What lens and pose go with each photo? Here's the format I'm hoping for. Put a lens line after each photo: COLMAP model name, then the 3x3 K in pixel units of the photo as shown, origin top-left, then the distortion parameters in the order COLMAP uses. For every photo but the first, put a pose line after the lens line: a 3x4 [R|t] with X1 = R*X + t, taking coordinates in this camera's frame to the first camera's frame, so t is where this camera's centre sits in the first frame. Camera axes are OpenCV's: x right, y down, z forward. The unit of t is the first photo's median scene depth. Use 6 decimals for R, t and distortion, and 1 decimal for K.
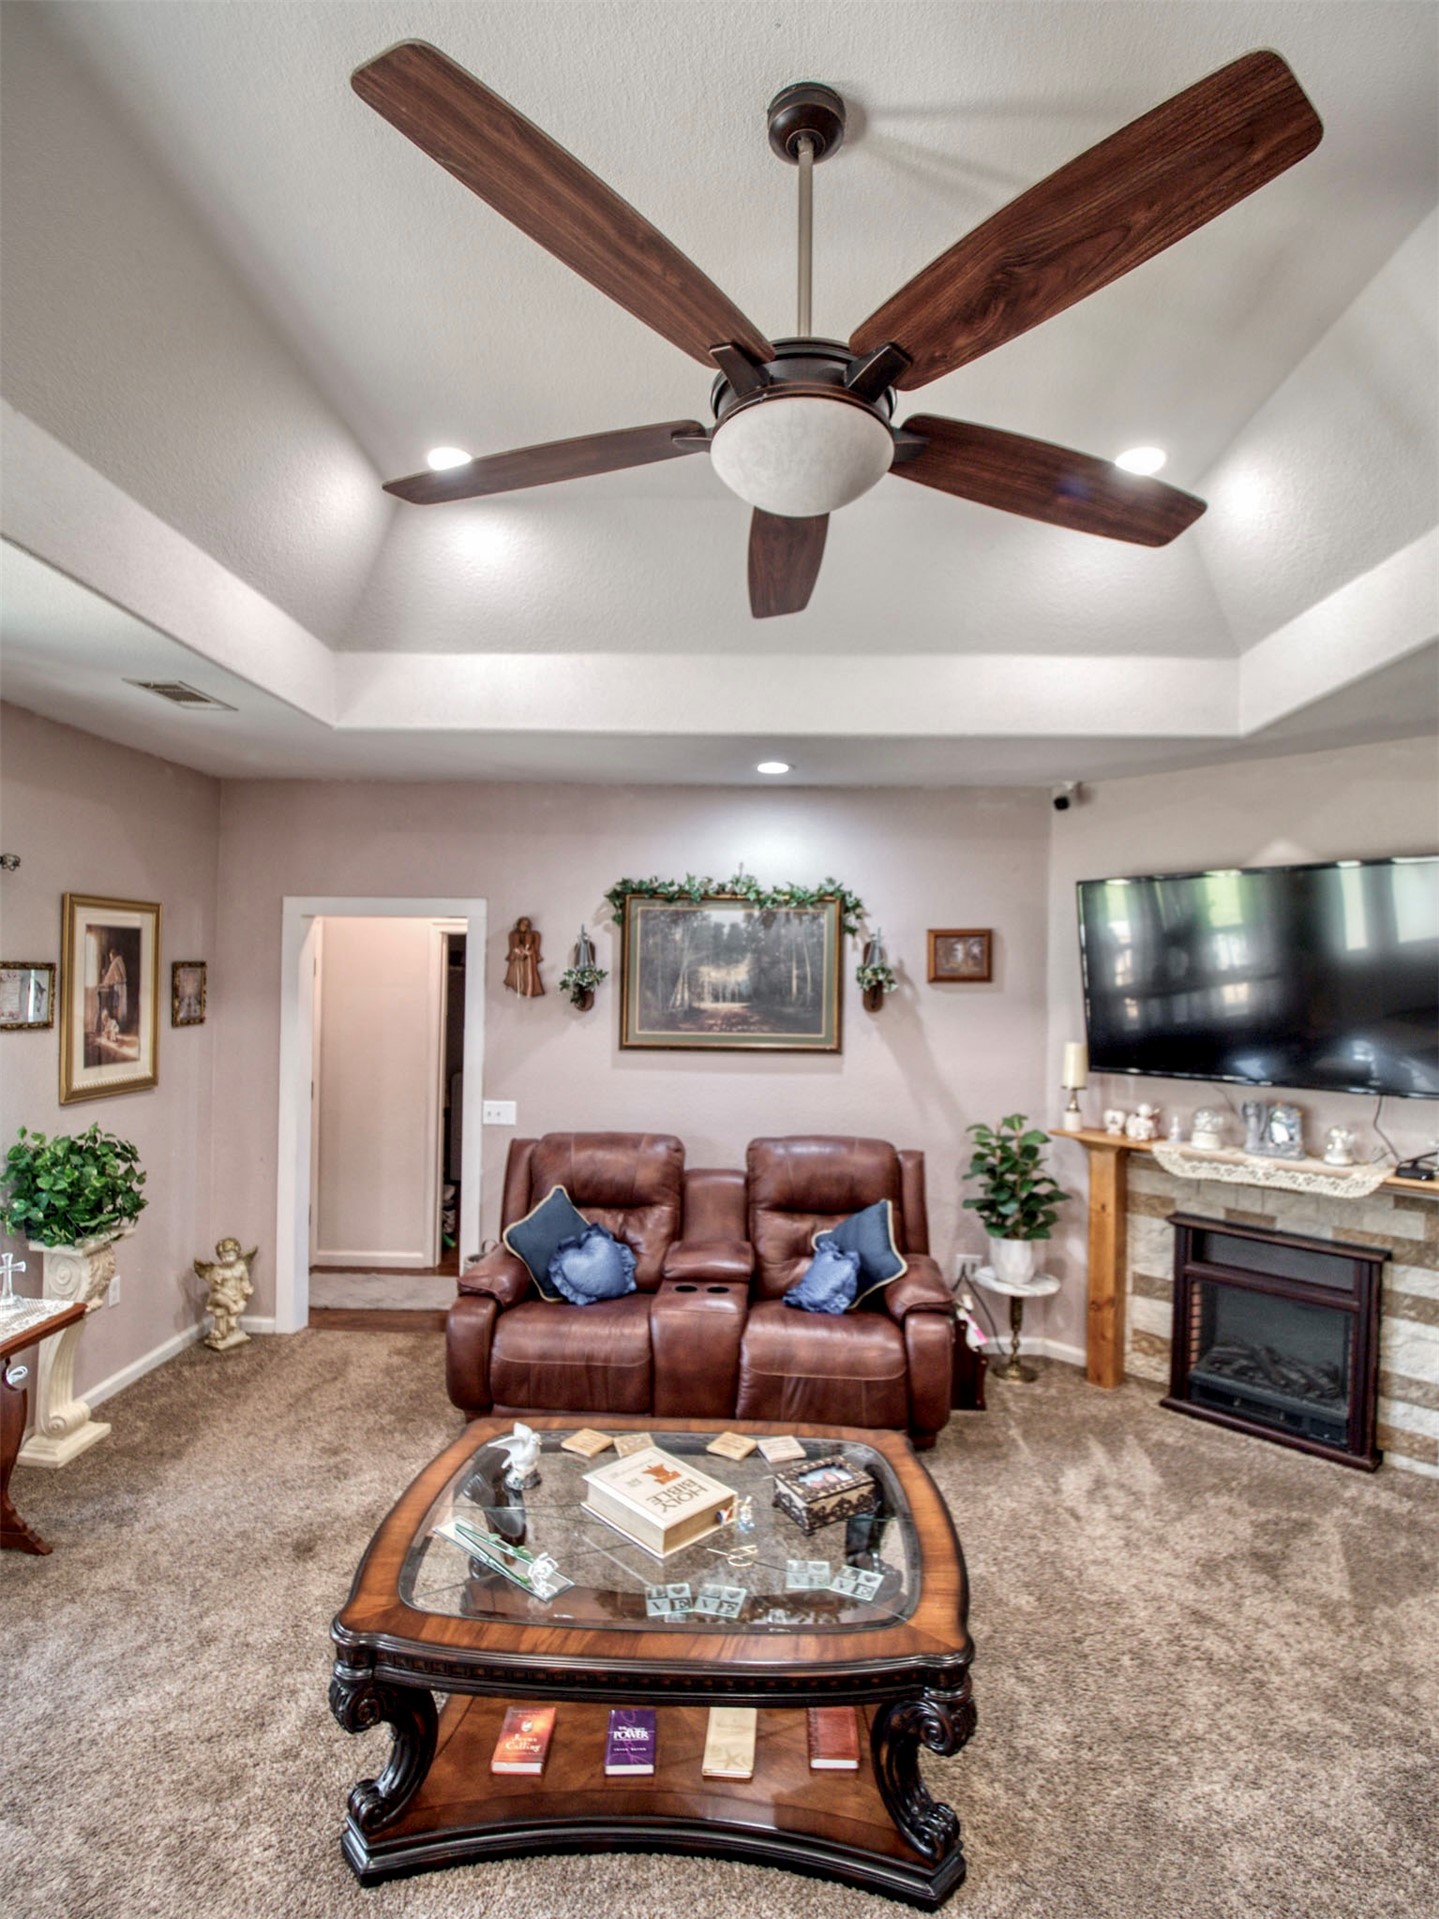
lens RADIAL K [[952.0, 0, 728.7], [0, 952.0, 955.6], [0, 0, 1]] dist [-0.002612, -0.036070]
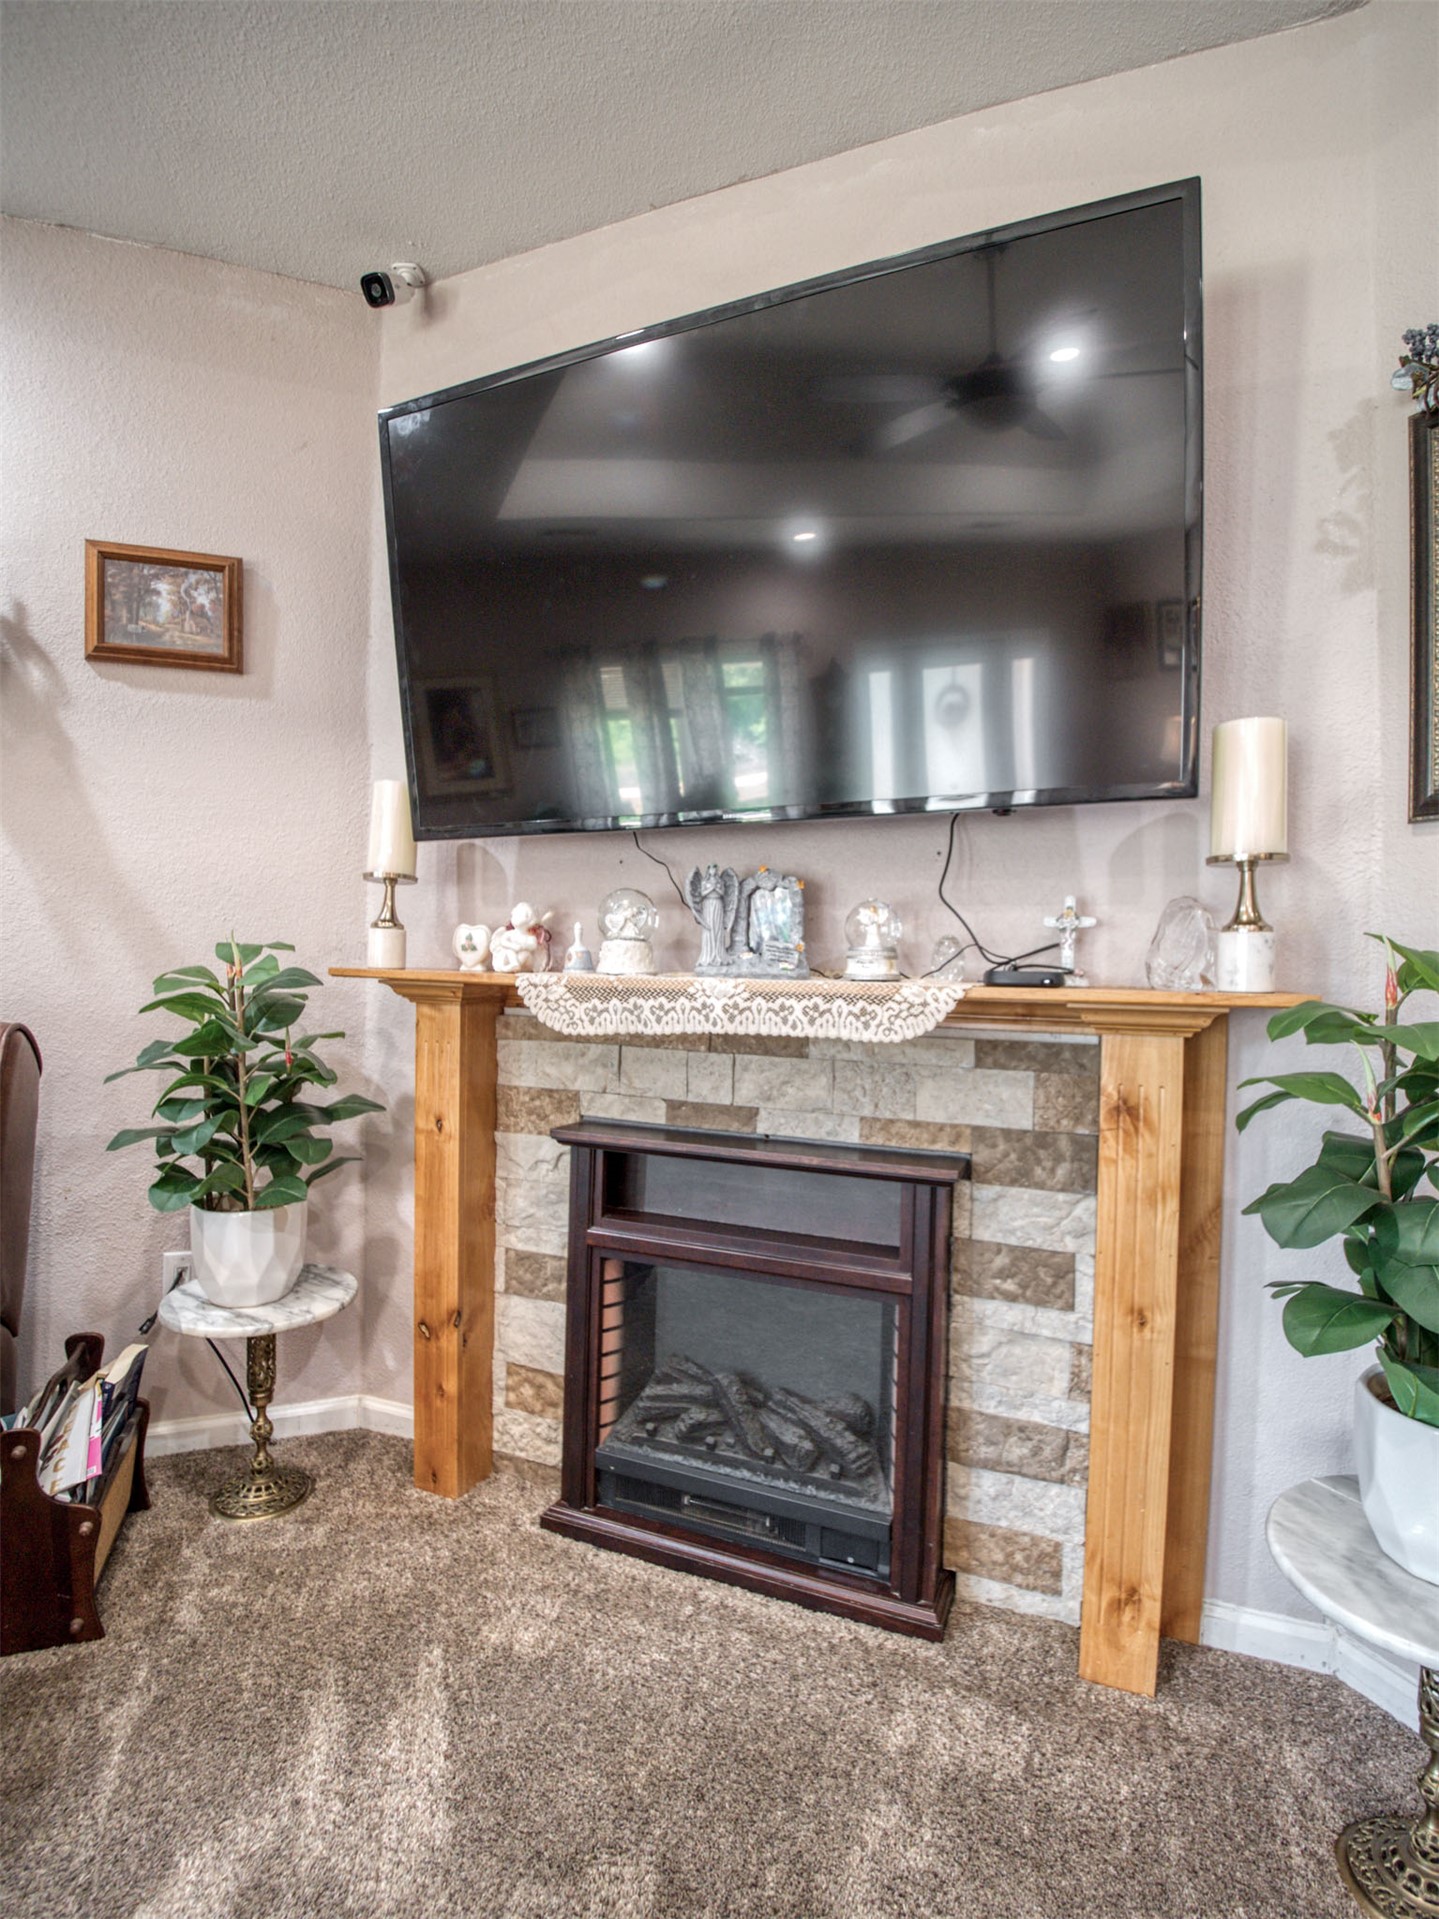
lens RADIAL K [[952.0, 0, 728.7], [0, 952.0, 955.6], [0, 0, 1]] dist [-0.002612, -0.036070]
pose [[0.910662, -0.009108, 0.413052, 0.342369], [-0.008630, 0.999120, 0.041057, 0.167316], [-0.413062, -0.040954, 0.909782, 0.531323]]
